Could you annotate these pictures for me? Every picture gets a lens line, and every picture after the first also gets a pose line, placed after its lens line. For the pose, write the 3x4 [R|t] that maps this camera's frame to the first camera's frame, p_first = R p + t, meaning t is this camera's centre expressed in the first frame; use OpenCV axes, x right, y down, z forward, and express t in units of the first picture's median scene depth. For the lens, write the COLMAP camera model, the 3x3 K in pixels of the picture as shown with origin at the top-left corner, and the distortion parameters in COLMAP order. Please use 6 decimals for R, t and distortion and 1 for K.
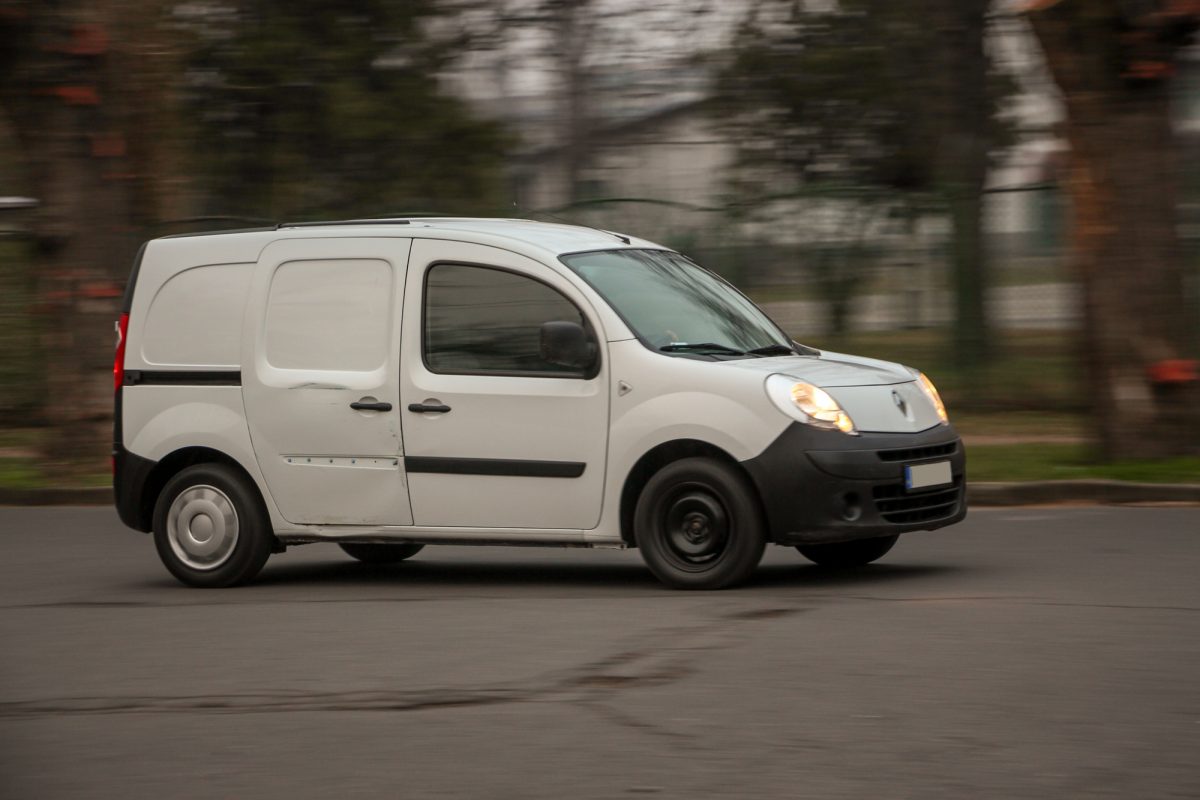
lens RADIAL K [[3624.9, 0, 600.3], [0, 3624.9, 398.7], [0, 0, 1]] dist [0.449148, 0.010457]
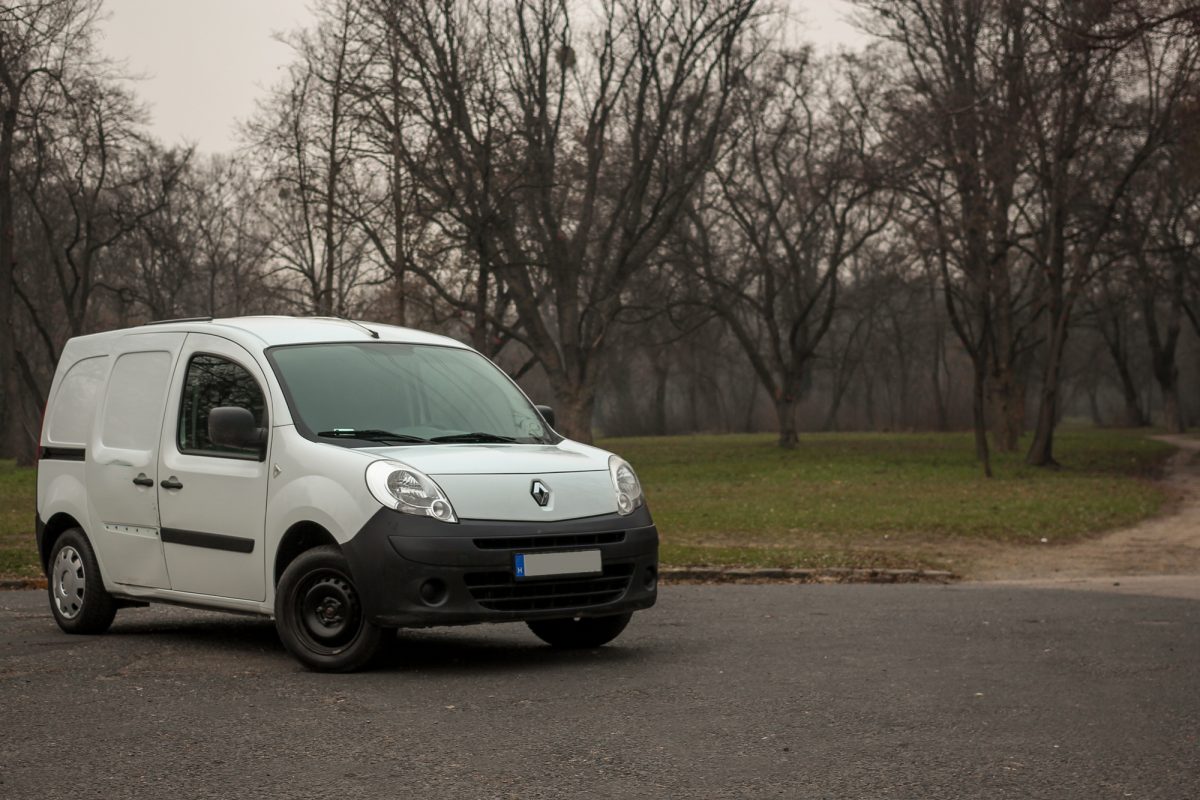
lens RADIAL K [[2170.1, 0, 605.5], [0, 2170.1, 404.5], [0, 0, 1]] dist [-0.072232, -0.016597]
pose [[0.926009, 0.011541, -0.377324, 0.321530], [-0.022946, 0.999405, -0.025745, -0.007850], [0.376802, 0.032498, 0.925723, 0.433477]]
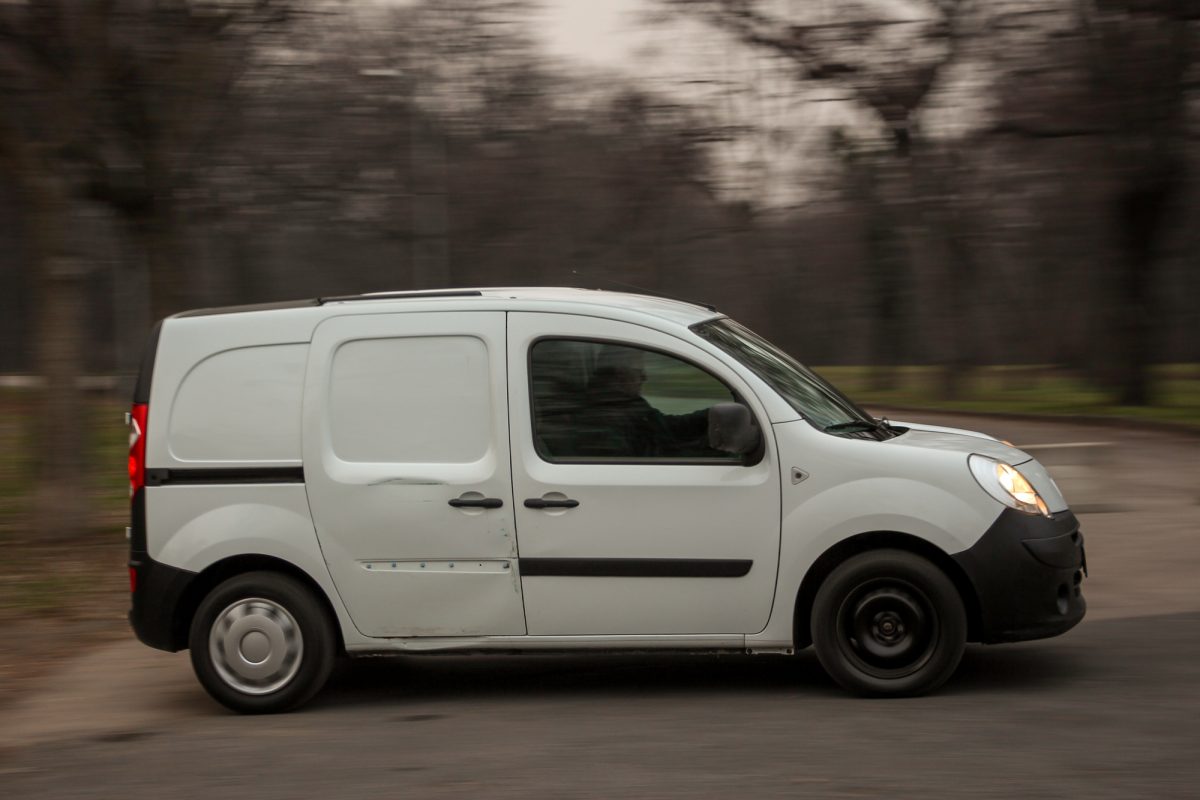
lens RADIAL K [[2289.5, 0, 598.8], [0, 2289.5, 400.9], [0, 0, 1]] dist [0.114520, 0.162795]
pose [[0.951244, -0.028797, 0.307092, -0.204757], [0.029467, 0.999563, 0.002456, -0.023123], [-0.307028, 0.006713, 0.951677, 0.461172]]
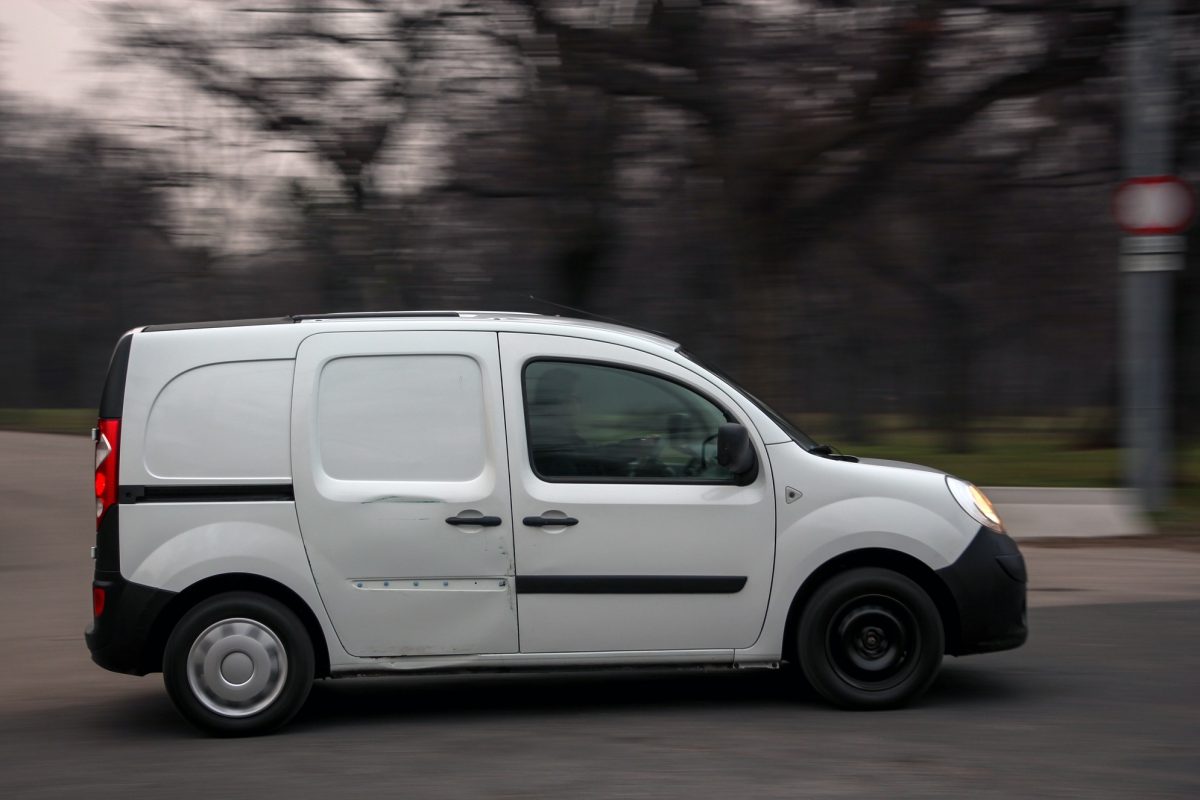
lens RADIAL K [[2229.2, 0, 596.9], [0, 2229.2, 395.3], [0, 0, 1]] dist [0.218228, -0.022234]
pose [[0.851916, -0.006863, 0.523633, -0.323006], [0.017121, 0.999745, -0.014752, -0.020067], [-0.523398, 0.021533, 0.851816, 0.518546]]
